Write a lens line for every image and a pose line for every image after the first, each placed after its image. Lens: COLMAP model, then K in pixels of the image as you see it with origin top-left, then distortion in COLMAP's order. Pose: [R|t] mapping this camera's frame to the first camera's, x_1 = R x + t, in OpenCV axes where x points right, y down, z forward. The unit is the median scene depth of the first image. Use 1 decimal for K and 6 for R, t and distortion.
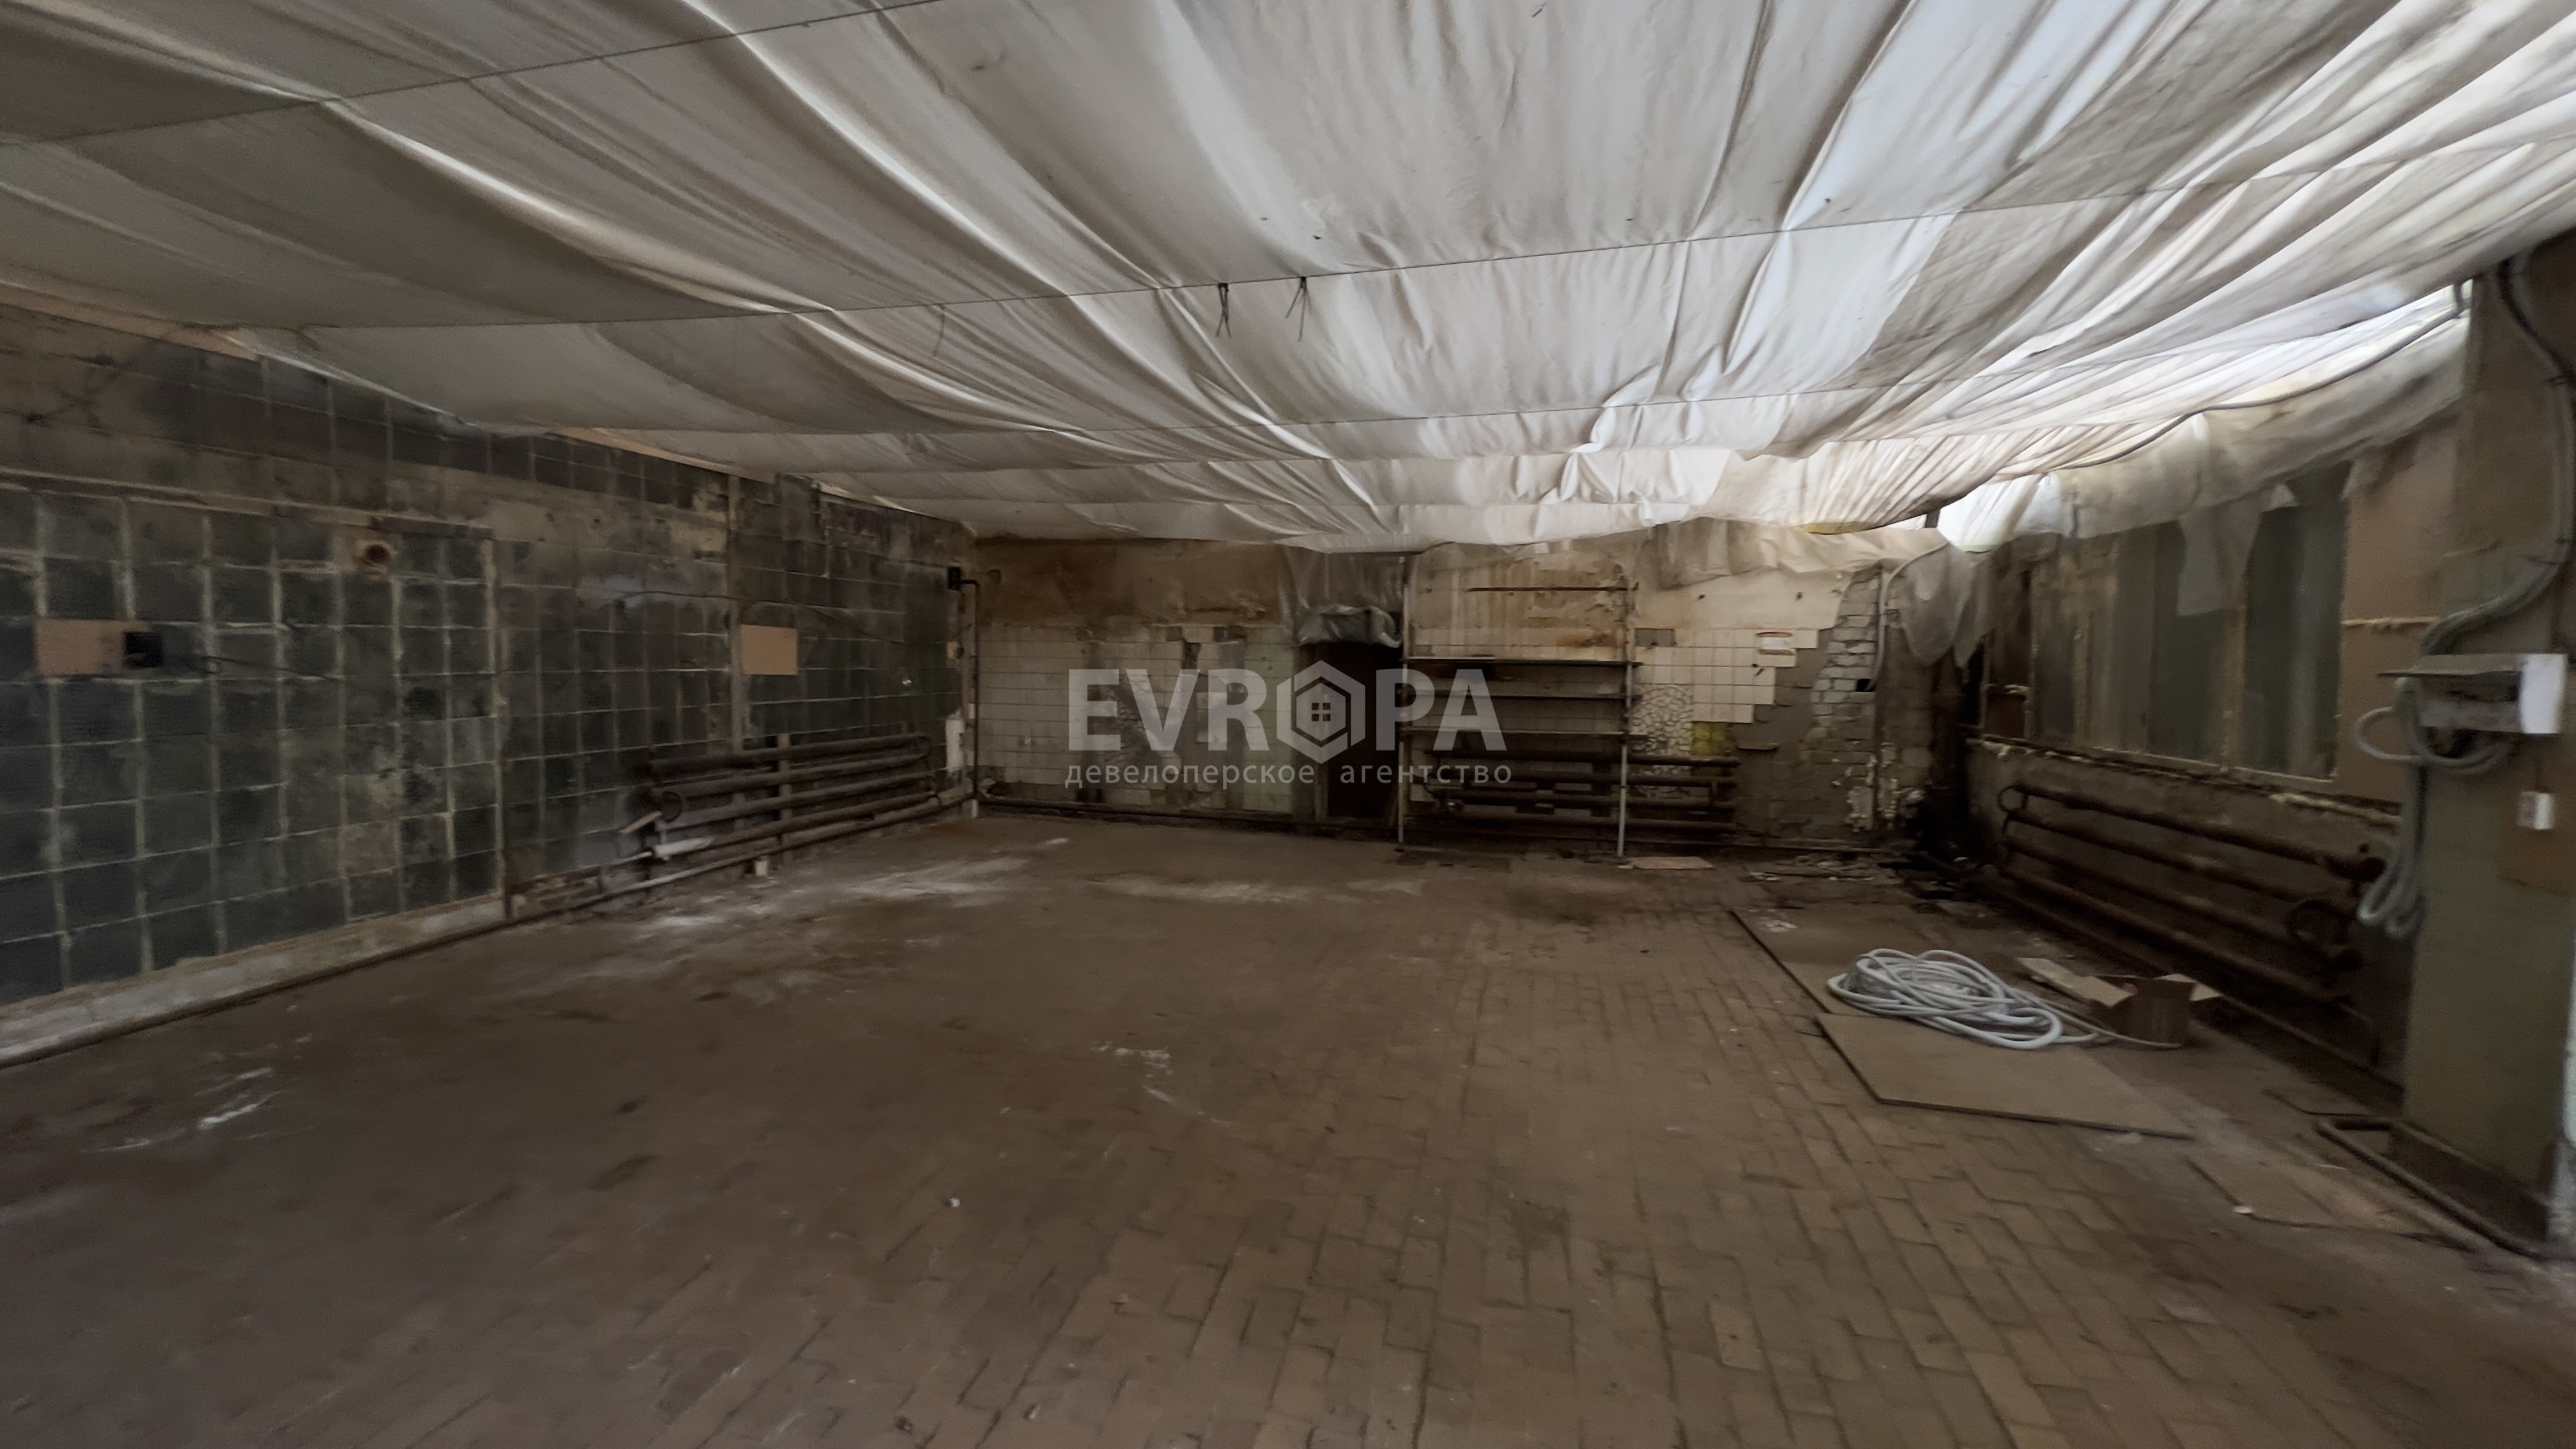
lens RADIAL K [[1028.4, 0, 1278.2], [0, 1028.4, 719.5], [0, 0, 1]] dist [-0.003731, 0.000947]
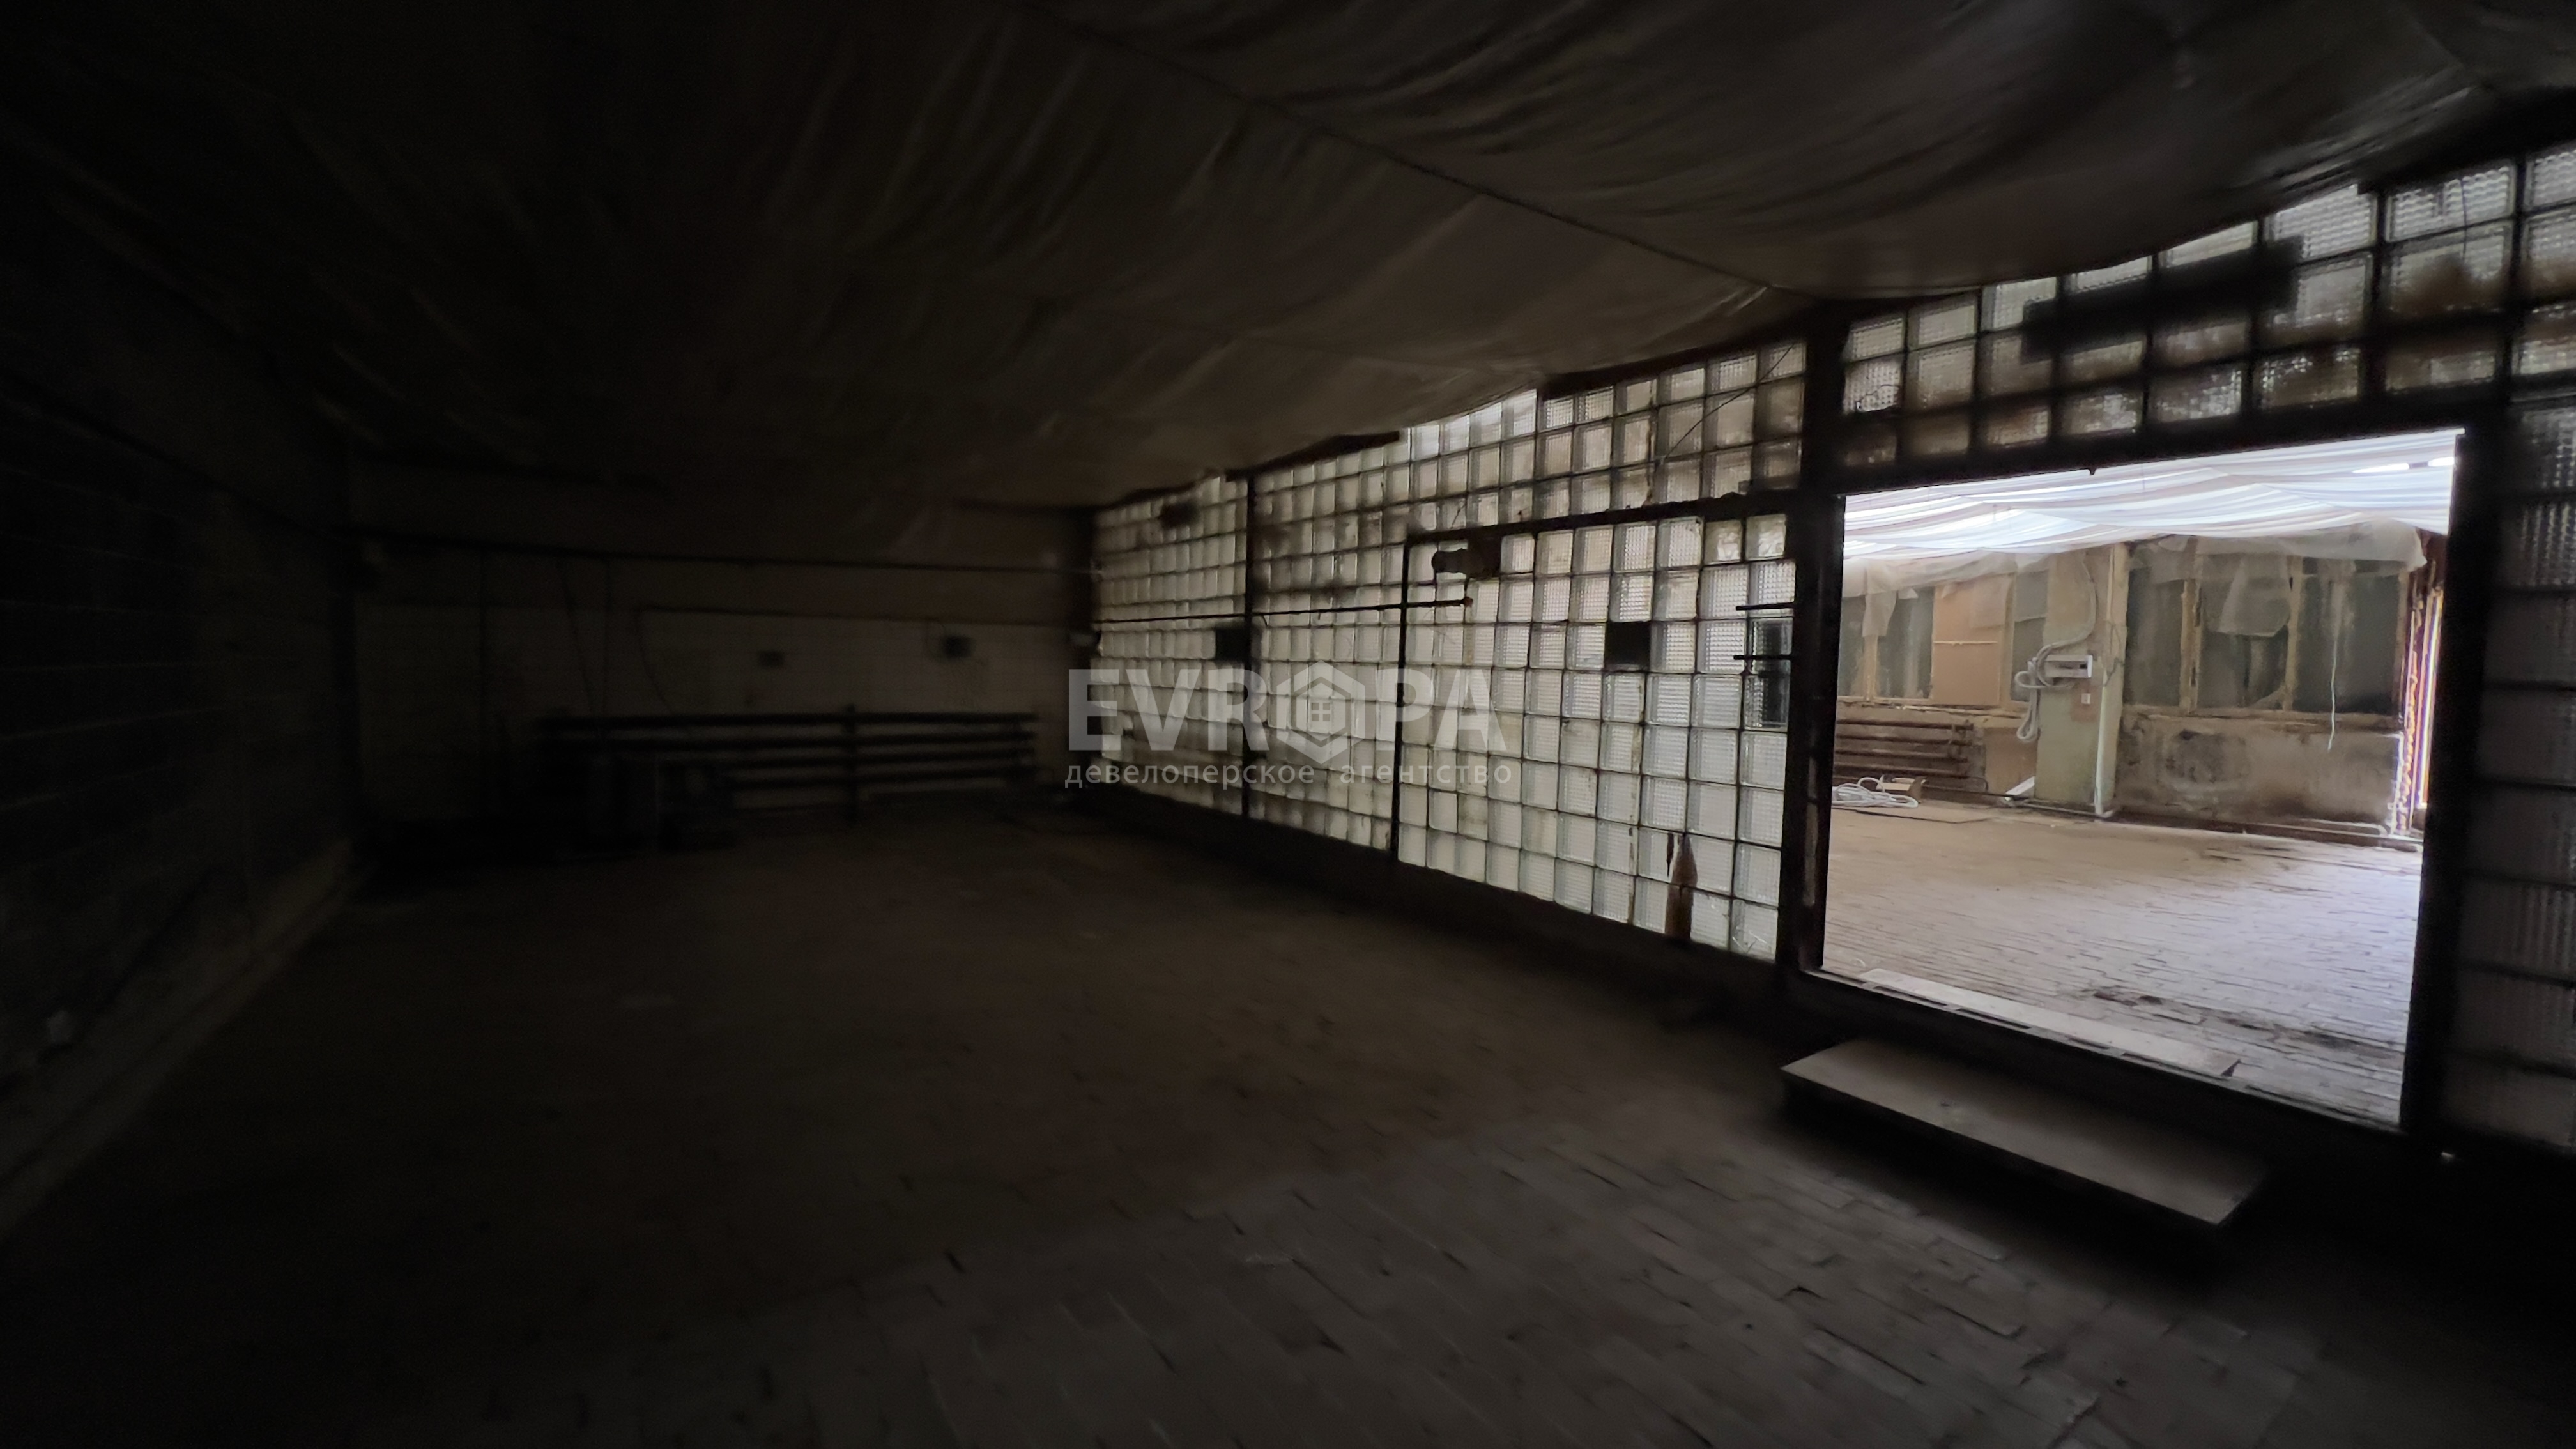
lens RADIAL K [[1028.4, 0, 1278.2], [0, 1028.4, 719.5], [0, 0, 1]] dist [-0.003731, 0.000947]
pose [[0.658661, -0.048870, 0.750851, -1.975492], [0.037250, 0.998783, 0.032330, -0.037686], [-0.751517, 0.006675, 0.659679, 0.446334]]
